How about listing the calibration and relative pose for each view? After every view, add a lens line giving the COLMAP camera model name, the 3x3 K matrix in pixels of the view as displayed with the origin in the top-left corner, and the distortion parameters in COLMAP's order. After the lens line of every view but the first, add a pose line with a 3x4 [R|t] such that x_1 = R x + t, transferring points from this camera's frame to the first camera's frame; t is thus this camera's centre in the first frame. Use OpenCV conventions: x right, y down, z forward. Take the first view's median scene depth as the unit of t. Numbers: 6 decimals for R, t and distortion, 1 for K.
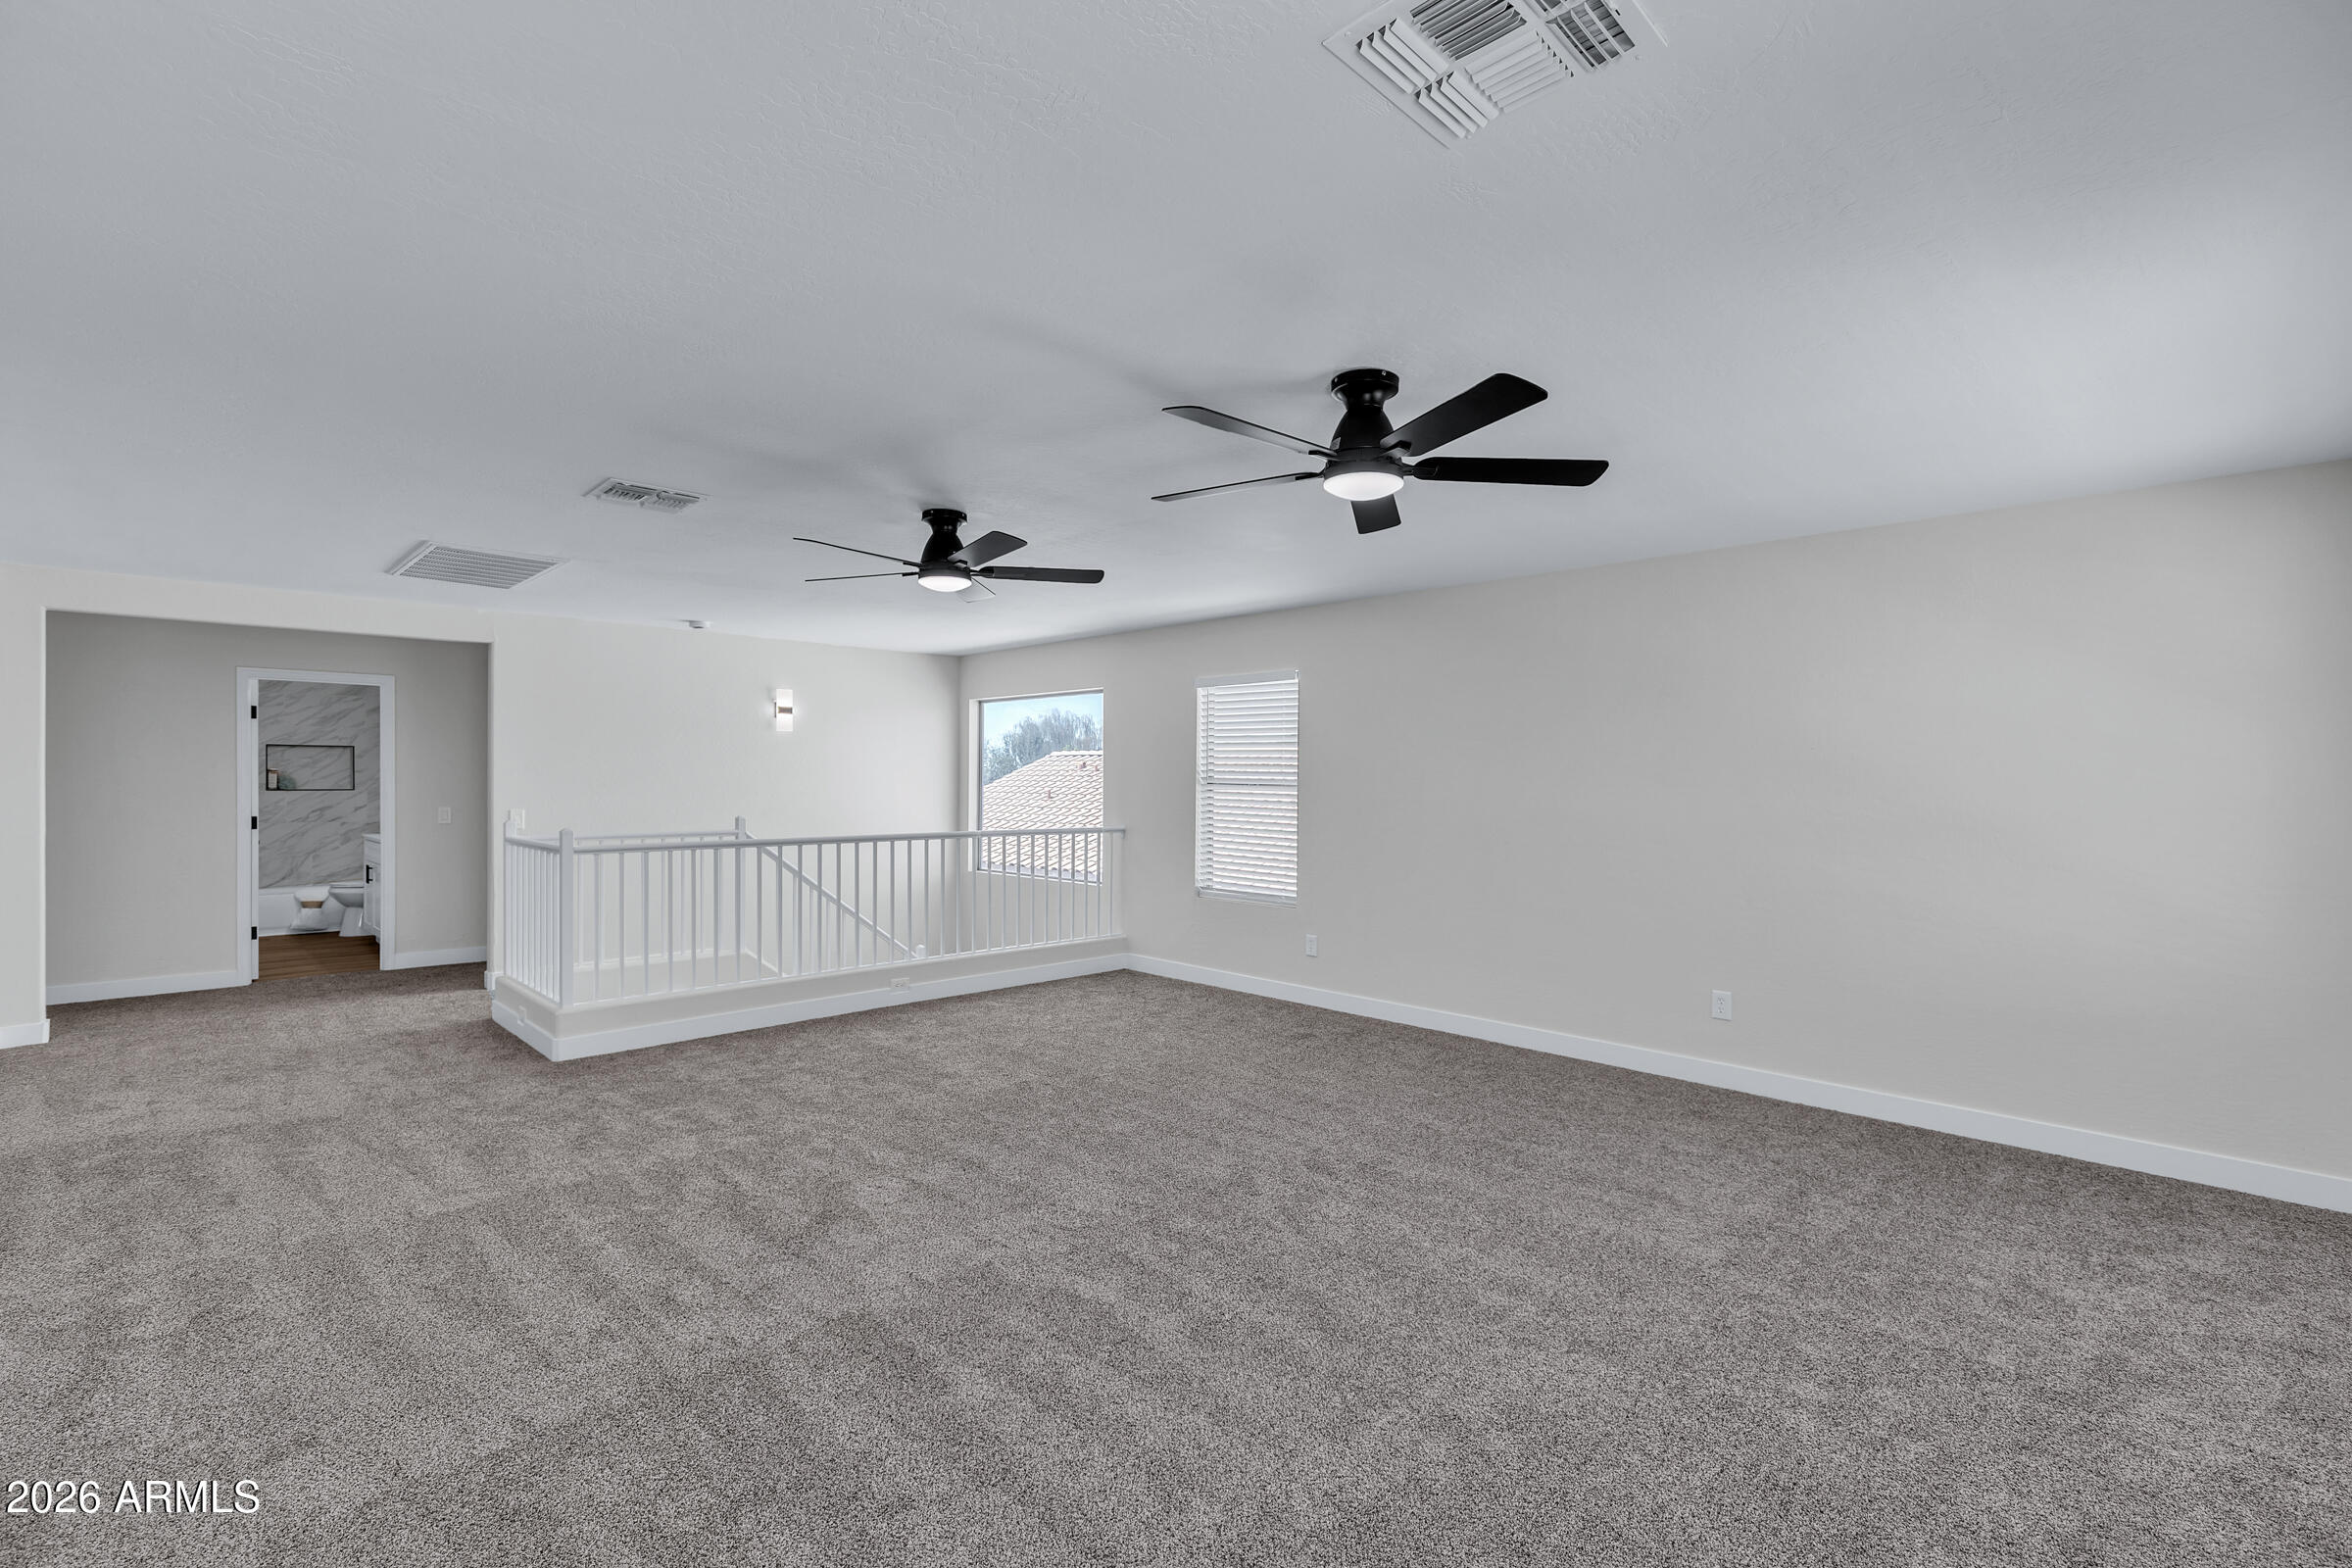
lens RADIAL K [[1080.8, 0, 1176.0], [0, 1080.8, 784.0], [0, 0, 1]] dist [0.004110, 0.001378]
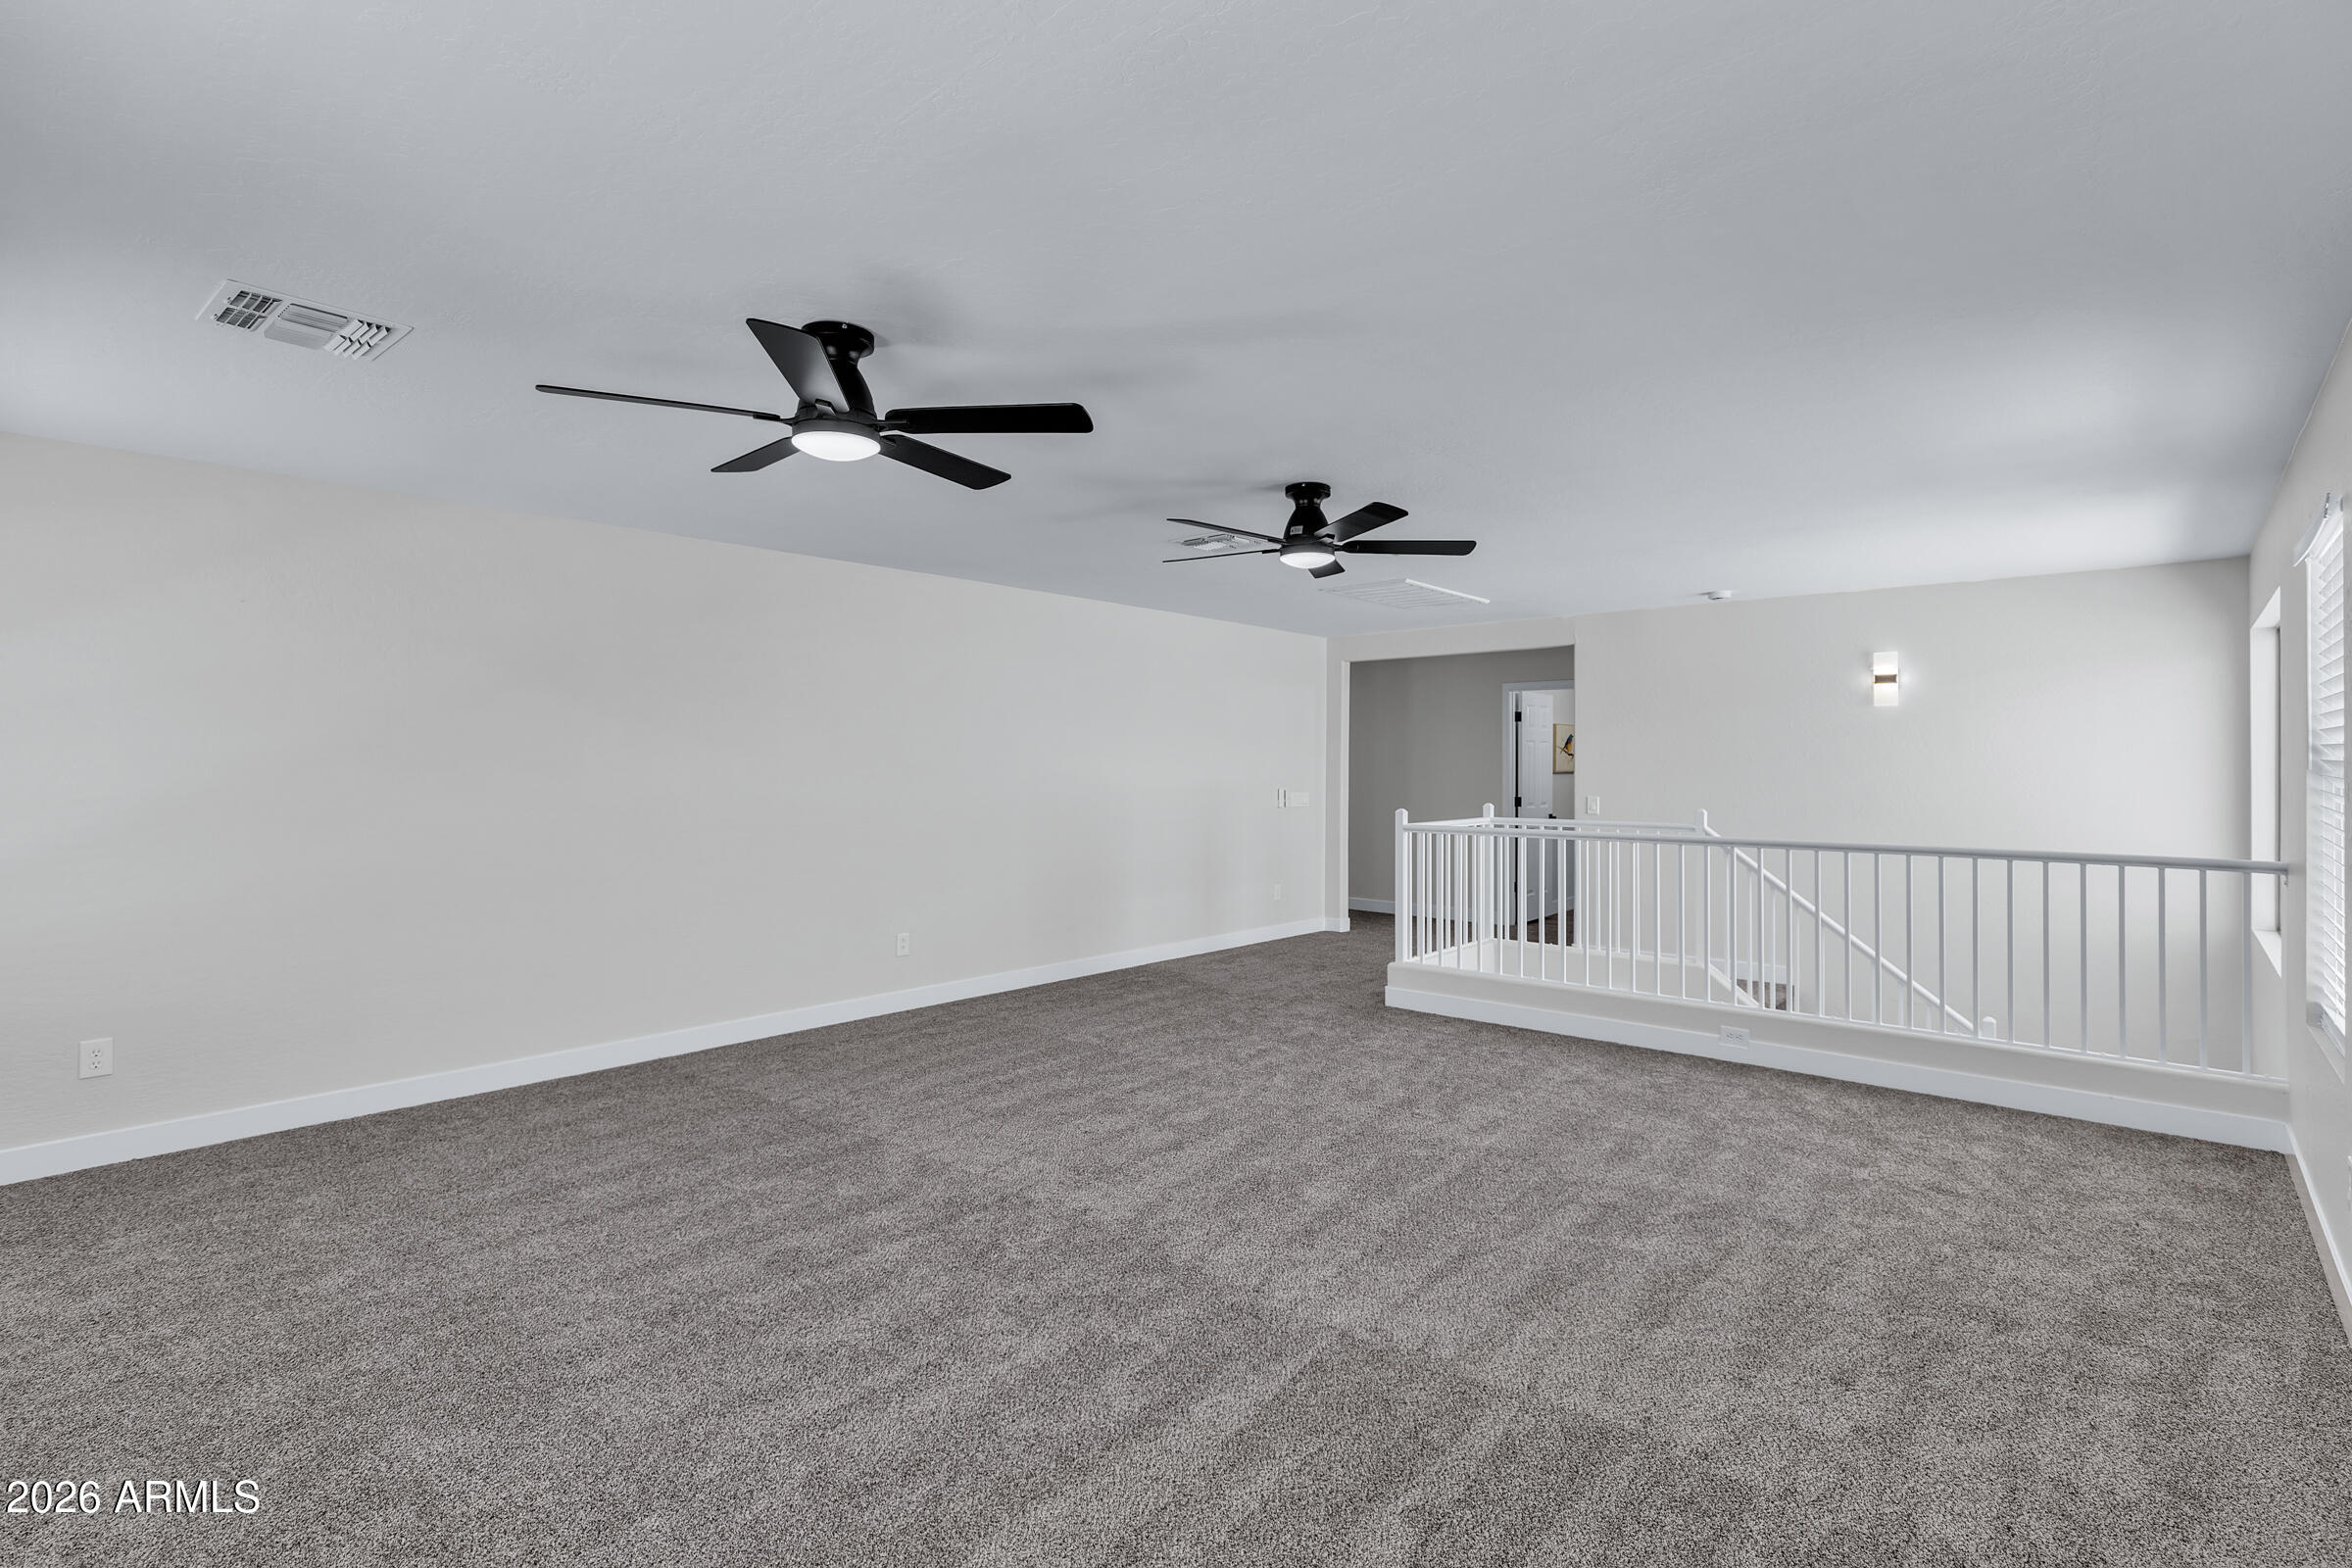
lens RADIAL K [[1096.0, 0, 1176.0], [0, 1096.0, 784.0], [0, 0, 1]] dist [0.051246, 0.000098]
pose [[0.054010, 0.010673, -0.998483, 0.475692], [-0.004235, 0.999936, 0.010460, 0.000522], [0.998531, 0.003663, 0.054052, 0.531134]]
